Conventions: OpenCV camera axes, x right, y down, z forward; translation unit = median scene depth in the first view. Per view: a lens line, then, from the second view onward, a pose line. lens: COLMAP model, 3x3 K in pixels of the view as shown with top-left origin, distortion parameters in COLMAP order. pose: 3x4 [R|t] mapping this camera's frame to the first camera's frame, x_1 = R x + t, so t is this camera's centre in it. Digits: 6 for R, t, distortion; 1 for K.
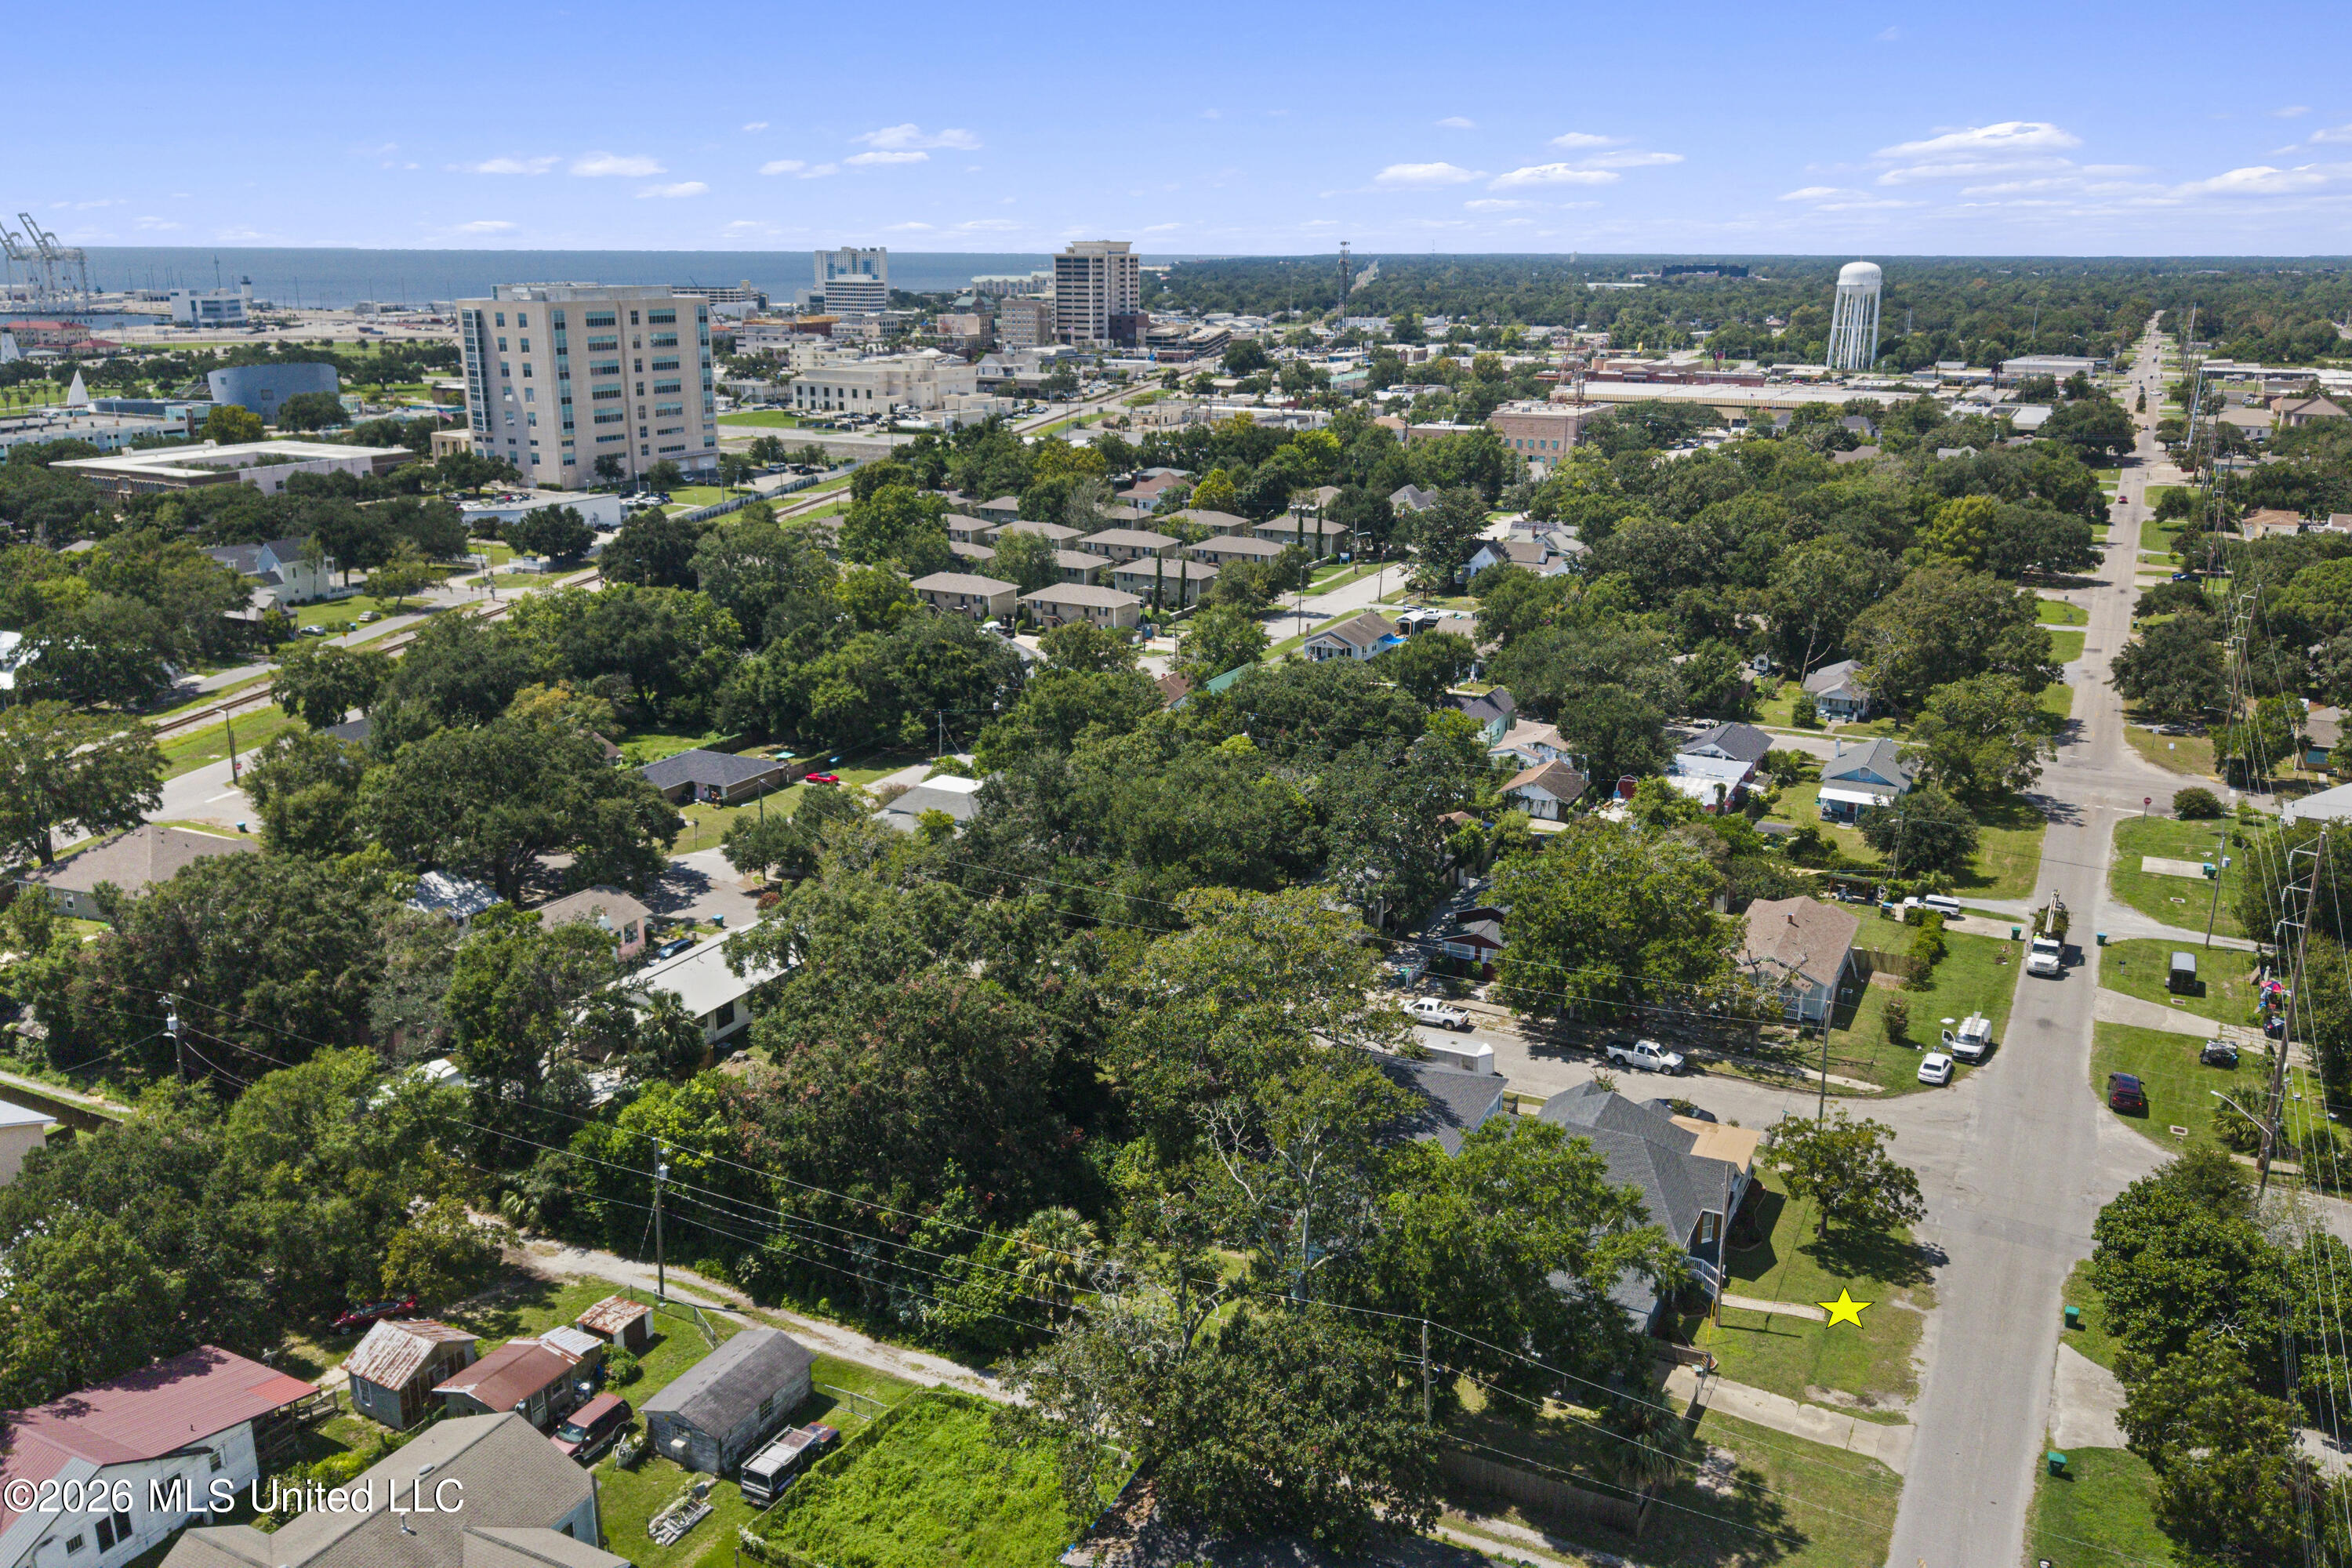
lens RADIAL K [[1840.9, 0, 1174.7], [0, 1840.9, 774.4], [0, 0, 1]] dist [0.054405, -0.088333]
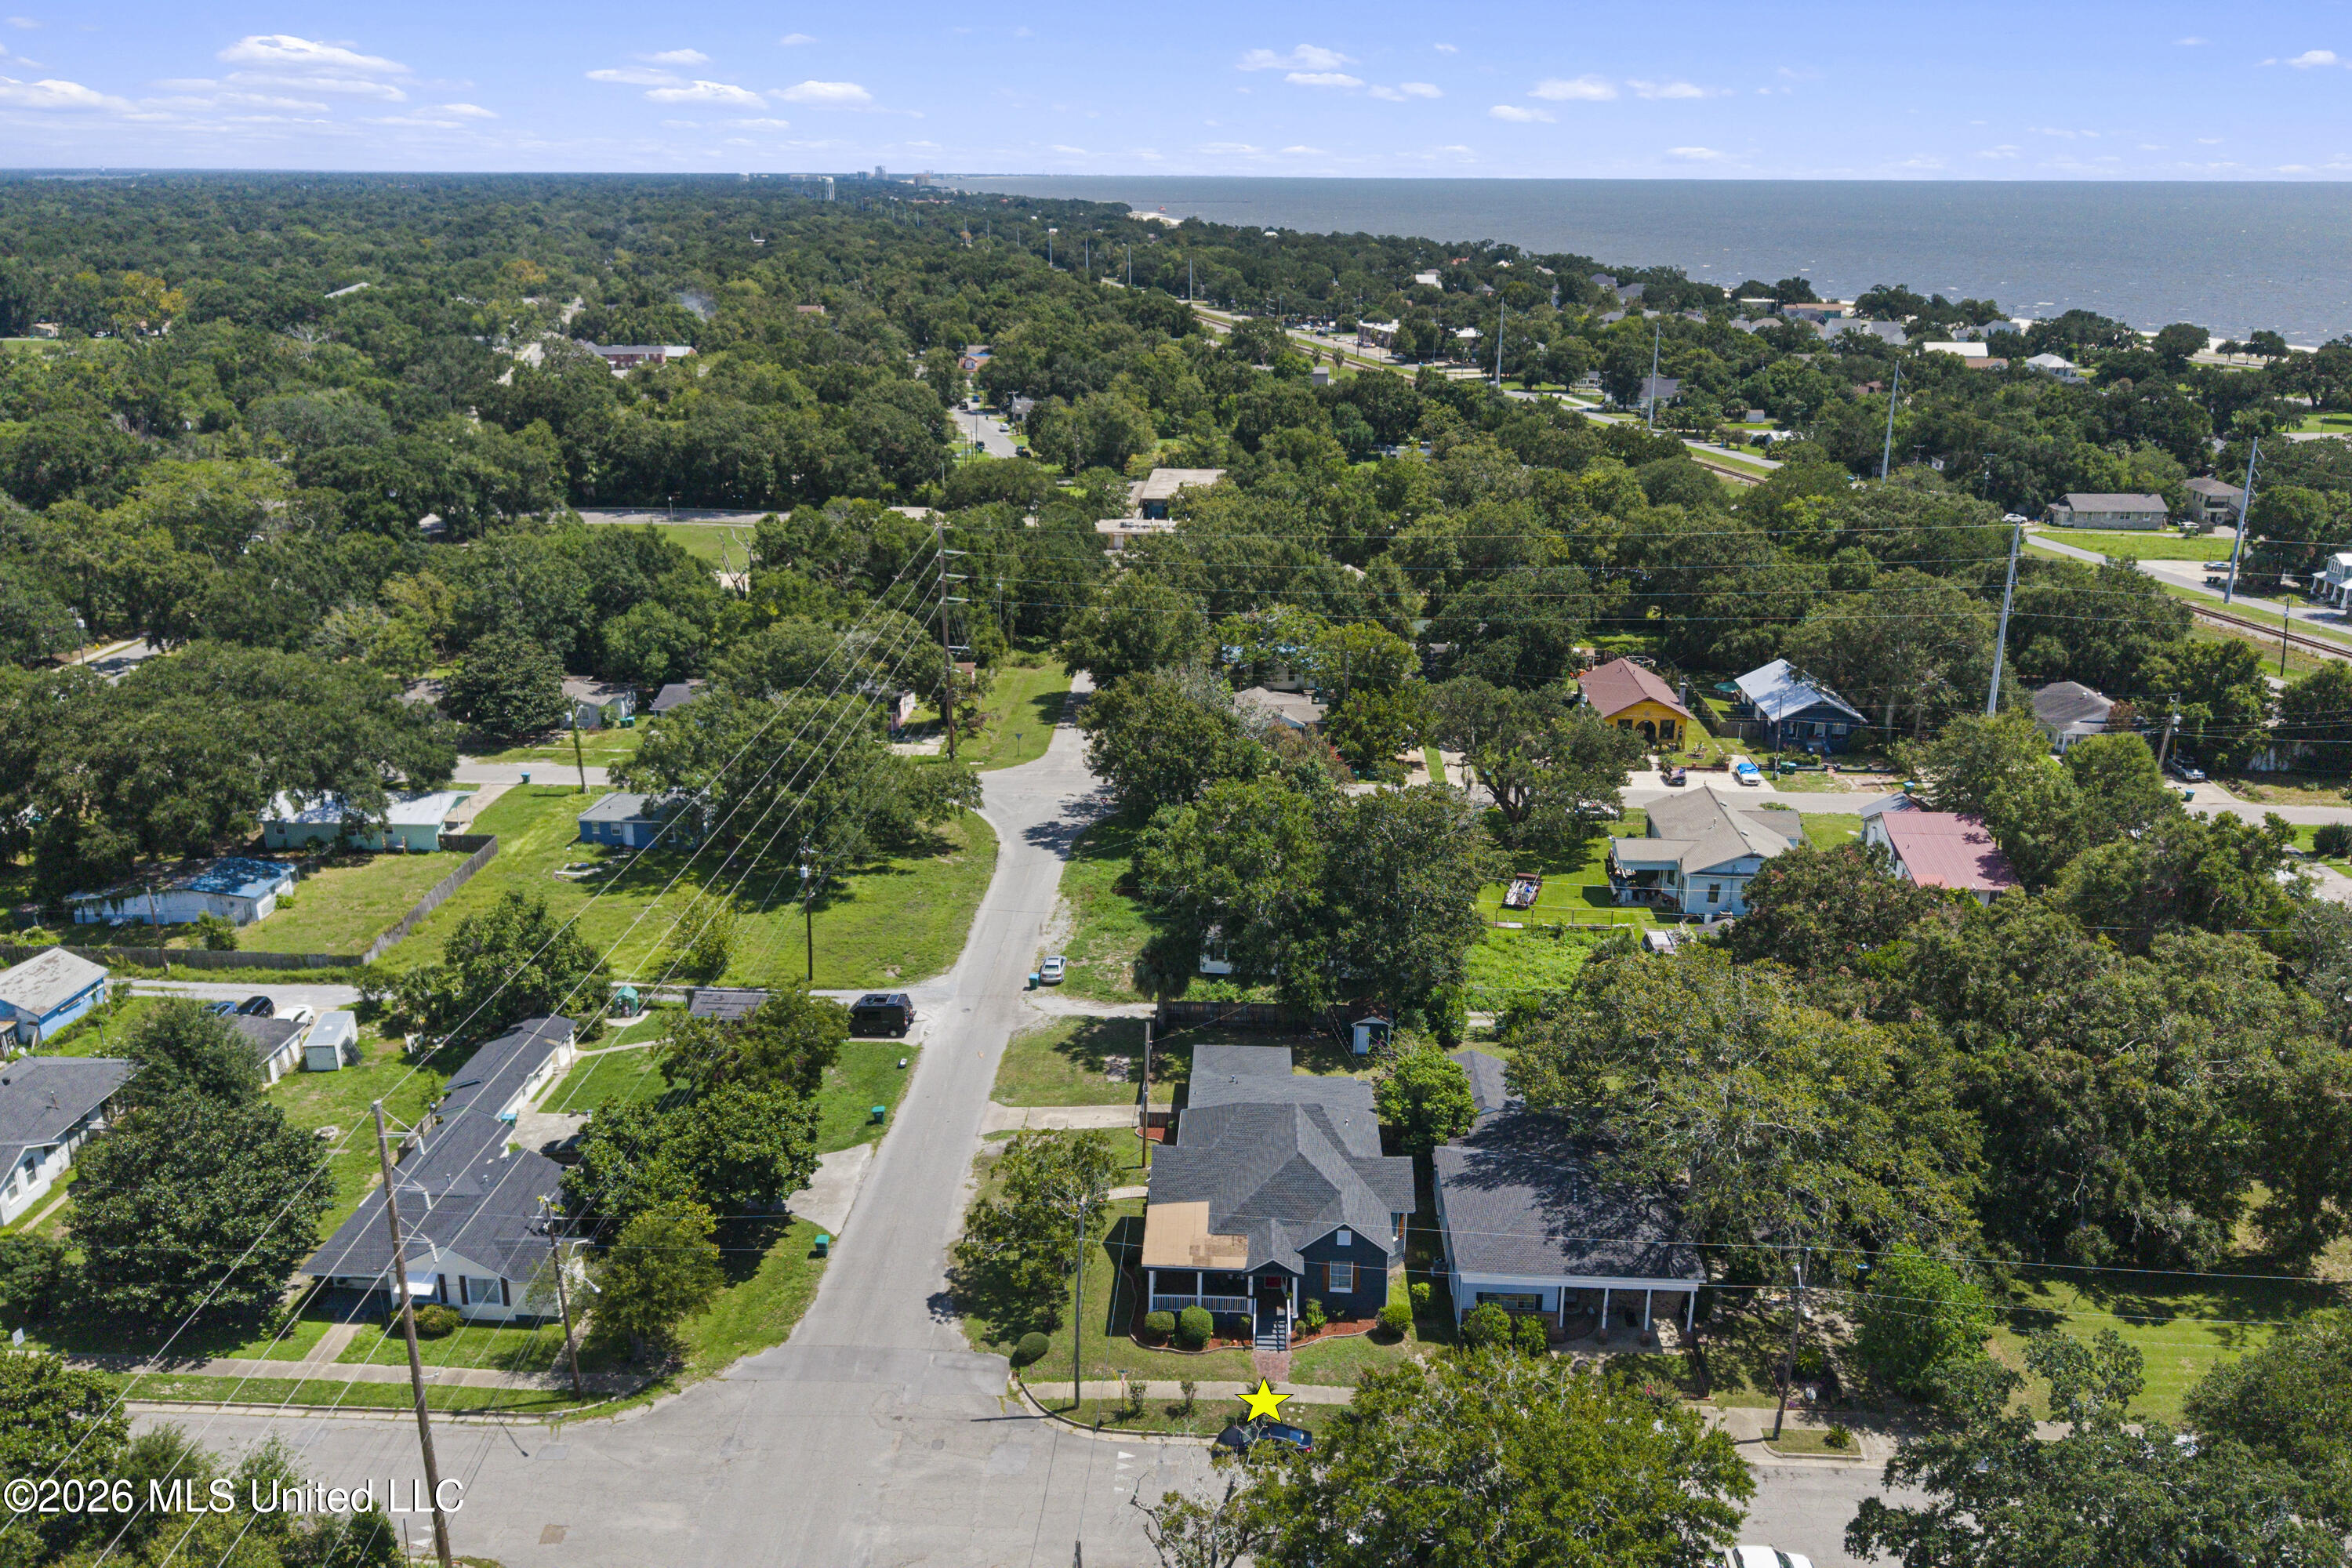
lens RADIAL K [[1840.9, 0, 1177.5], [0, 1840.9, 798.3], [0, 0, 1]] dist [0.054405, -0.088333]
pose [[-0.910246, 0.125714, -0.394522, 0.345050], [-0.119837, 0.832039, 0.541618, -0.242529], [0.396347, 0.540284, -0.742295, 0.866110]]
